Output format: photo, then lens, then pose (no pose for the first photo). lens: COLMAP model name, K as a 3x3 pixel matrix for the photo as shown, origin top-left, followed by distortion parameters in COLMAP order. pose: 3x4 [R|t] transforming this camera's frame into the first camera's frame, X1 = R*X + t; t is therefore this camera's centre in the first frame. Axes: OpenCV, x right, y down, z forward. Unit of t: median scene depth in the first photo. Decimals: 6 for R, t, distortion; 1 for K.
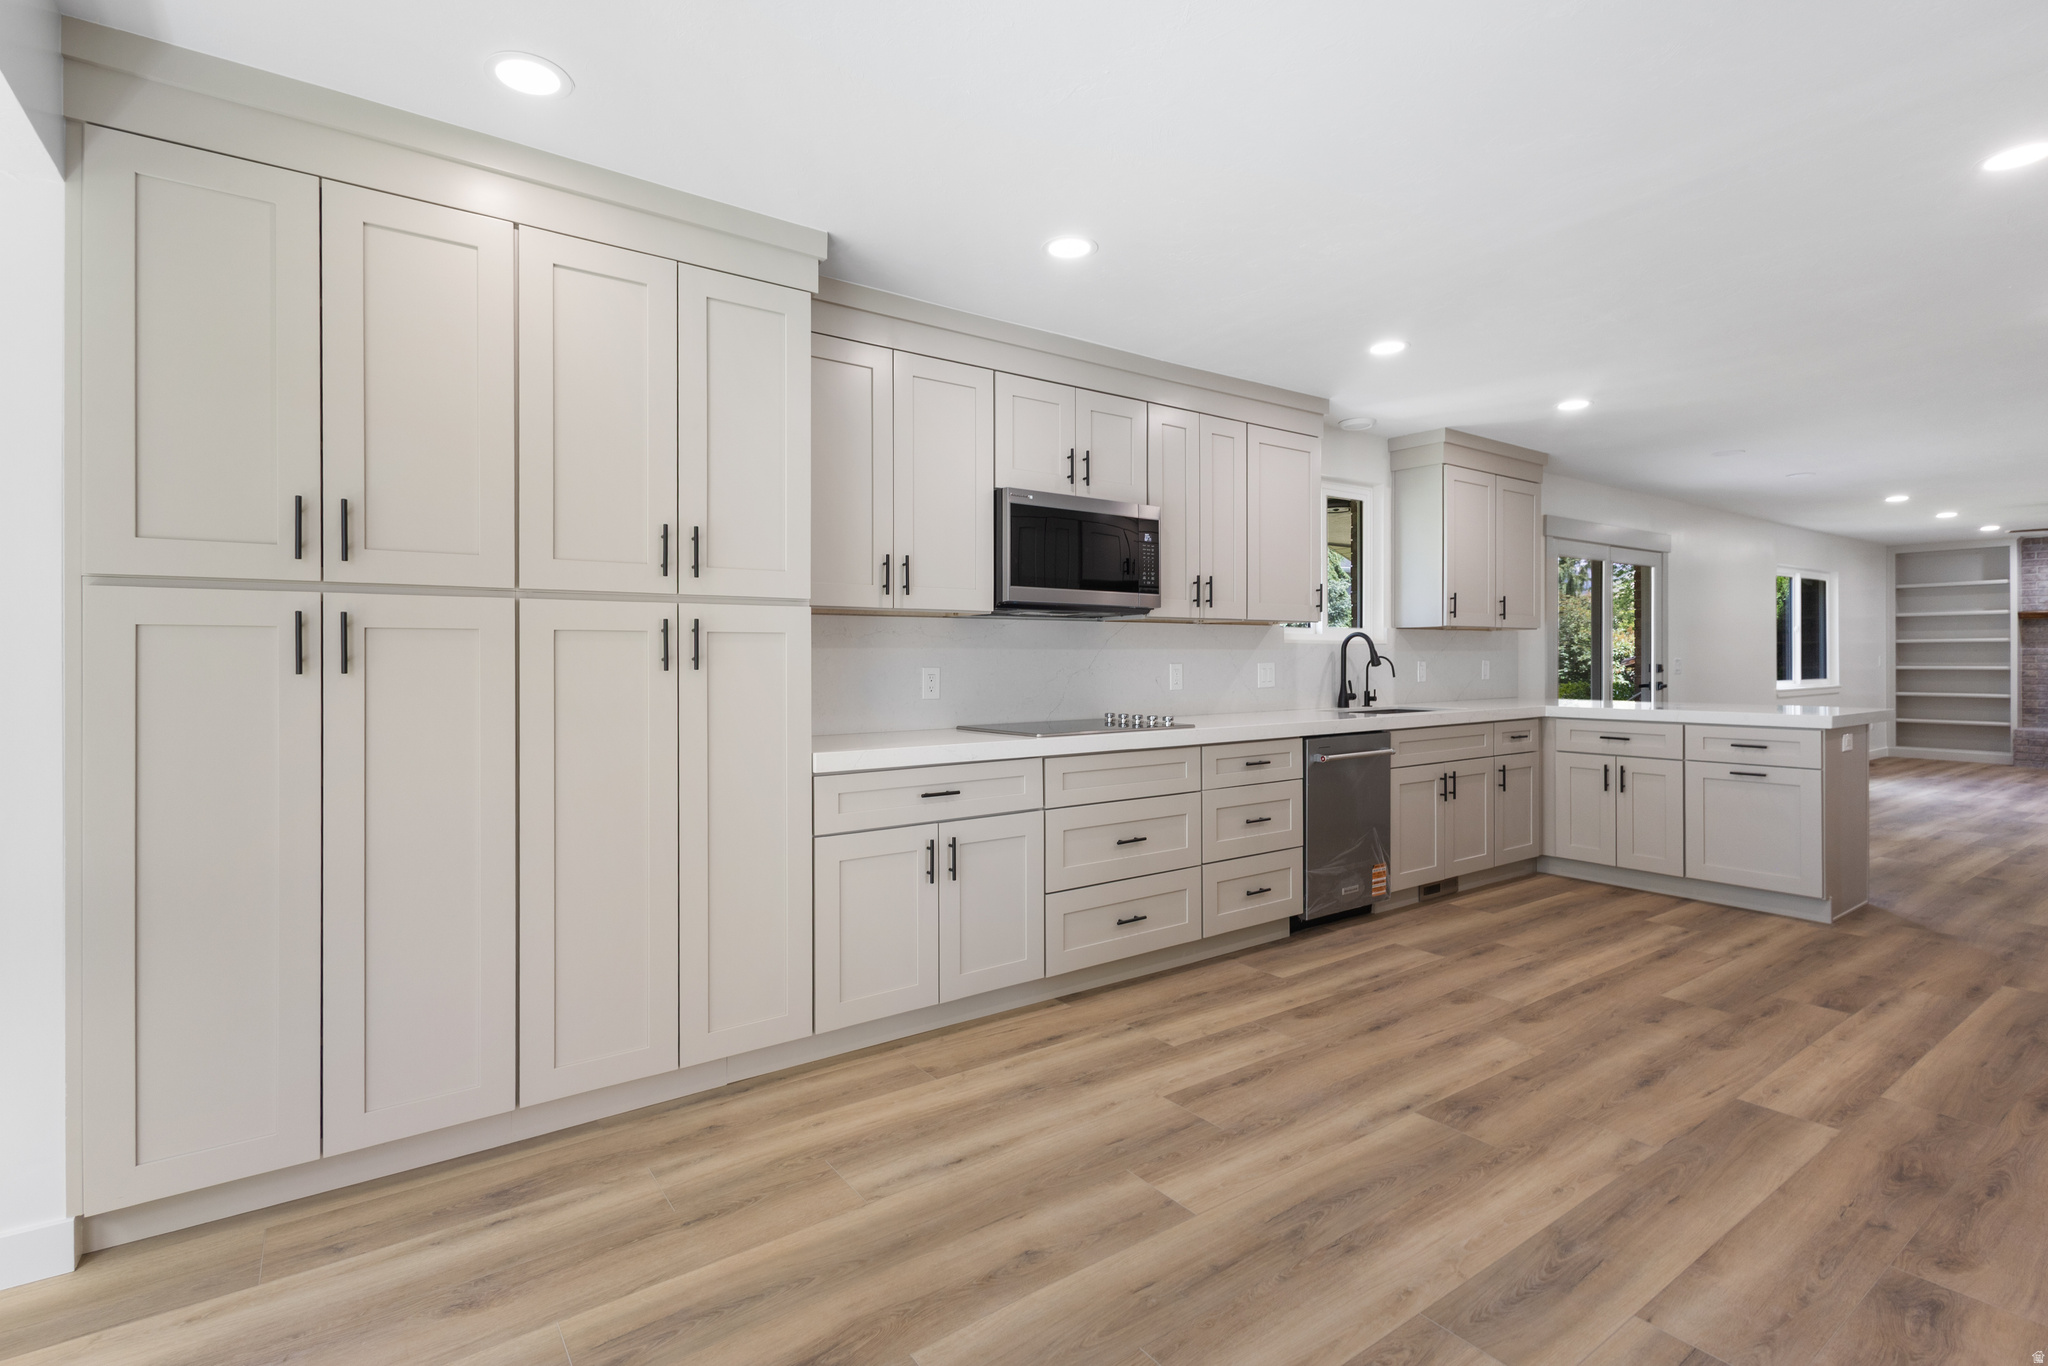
lens RADIAL K [[952.2, 0, 992.6], [0, 952.2, 656.4], [0, 0, 1]] dist [0.005850, -0.002447]
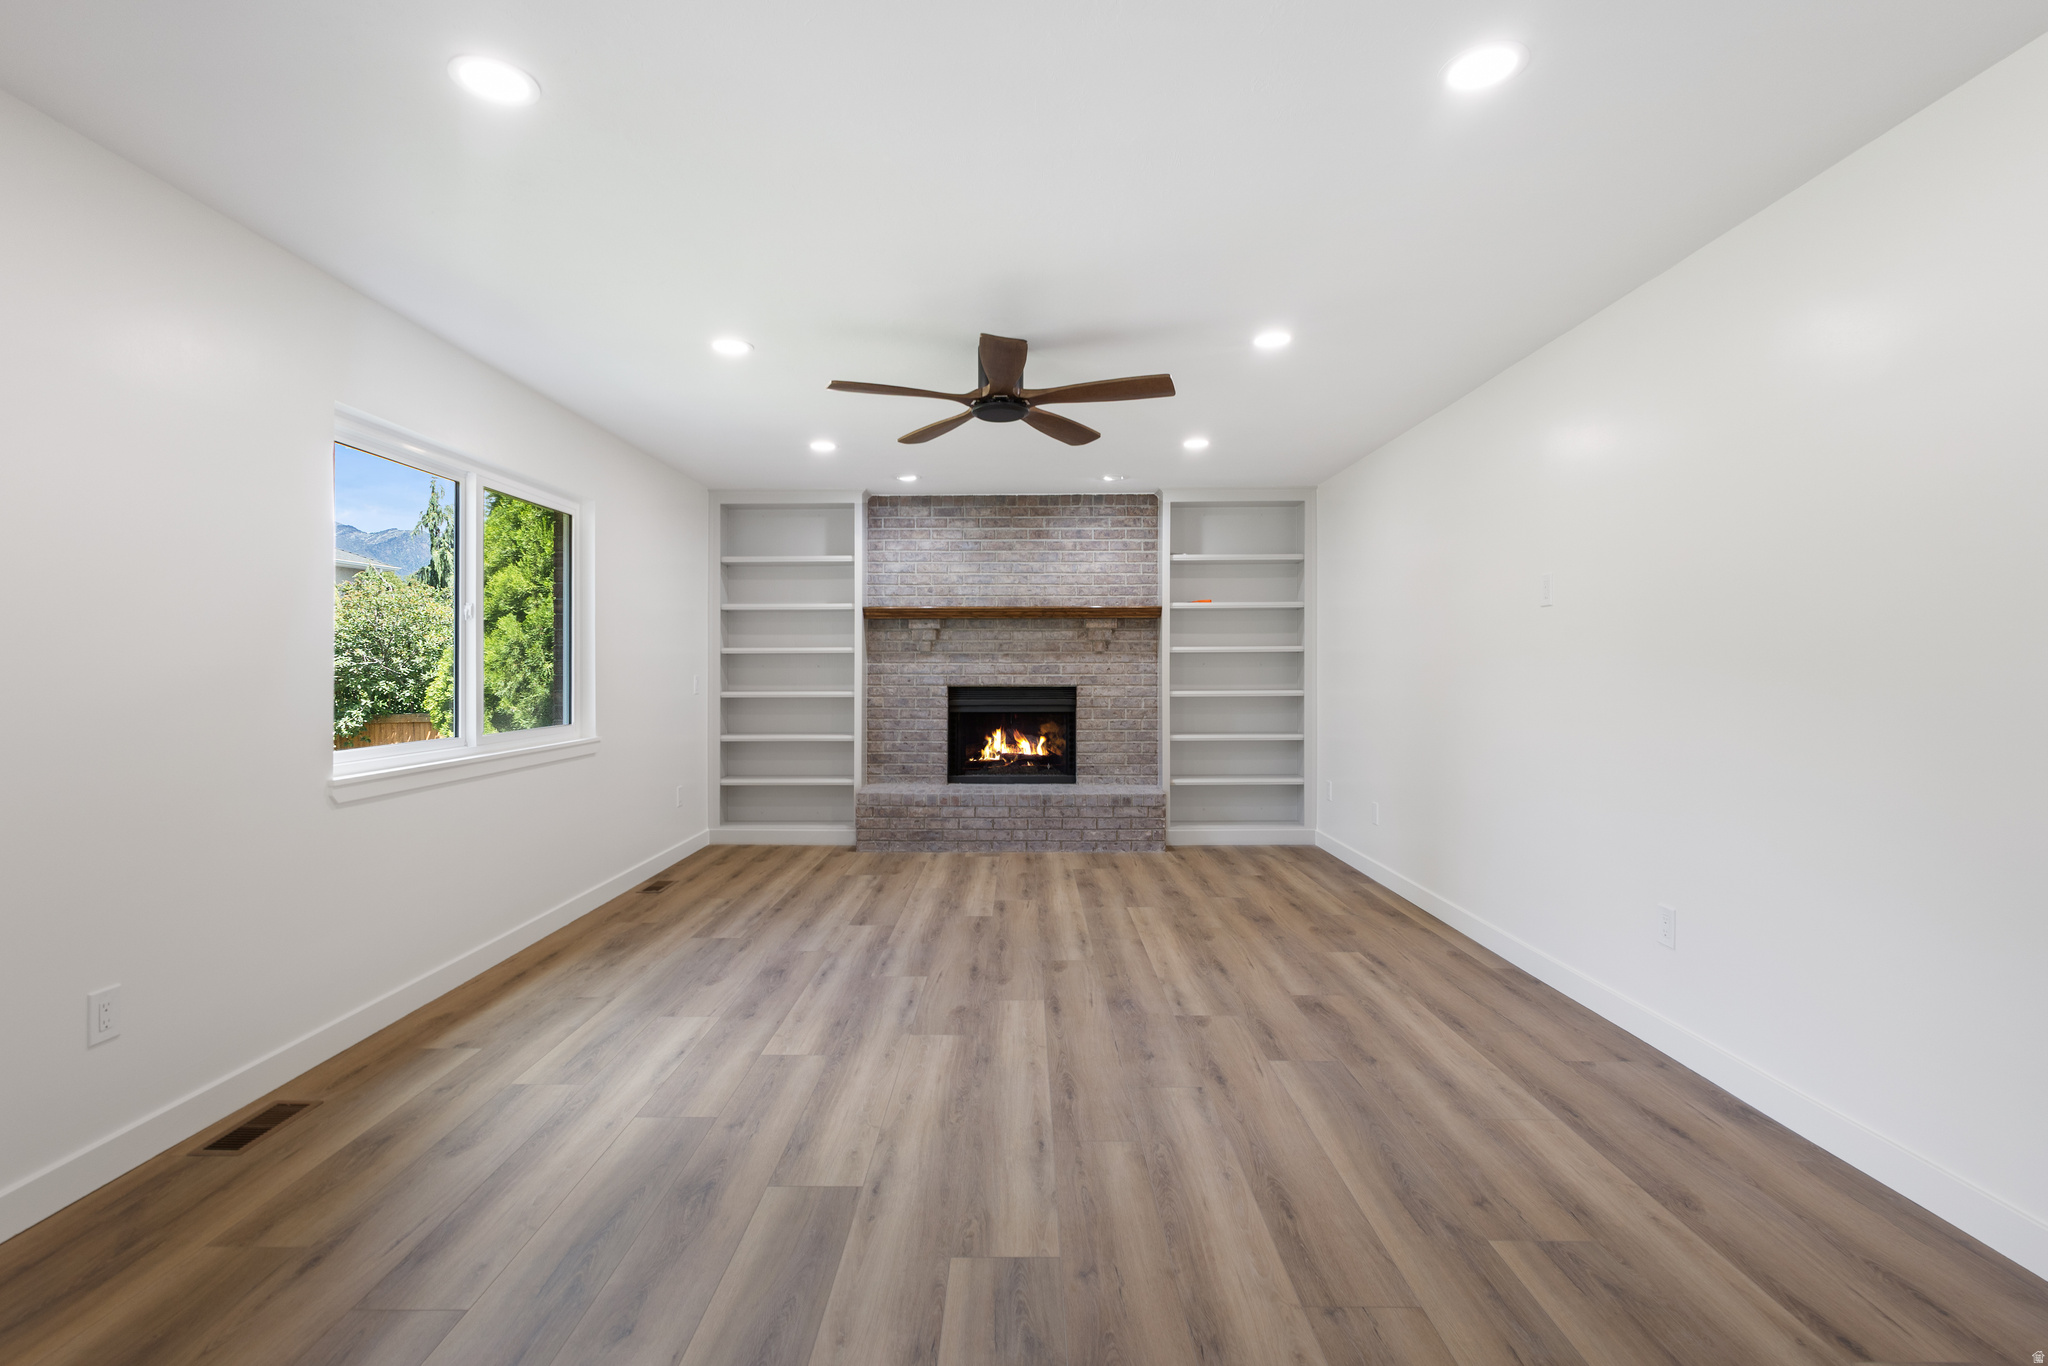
lens RADIAL K [[952.2, 0, 1018.9], [0, 952.2, 678.8], [0, 0, 1]] dist [0.005850, -0.002447]
pose [[0.599604, -0.007081, 0.800266, 0.616504], [0.000770, 0.999965, 0.008271, -0.003145], [-0.800296, -0.004343, 0.599589, 0.525678]]
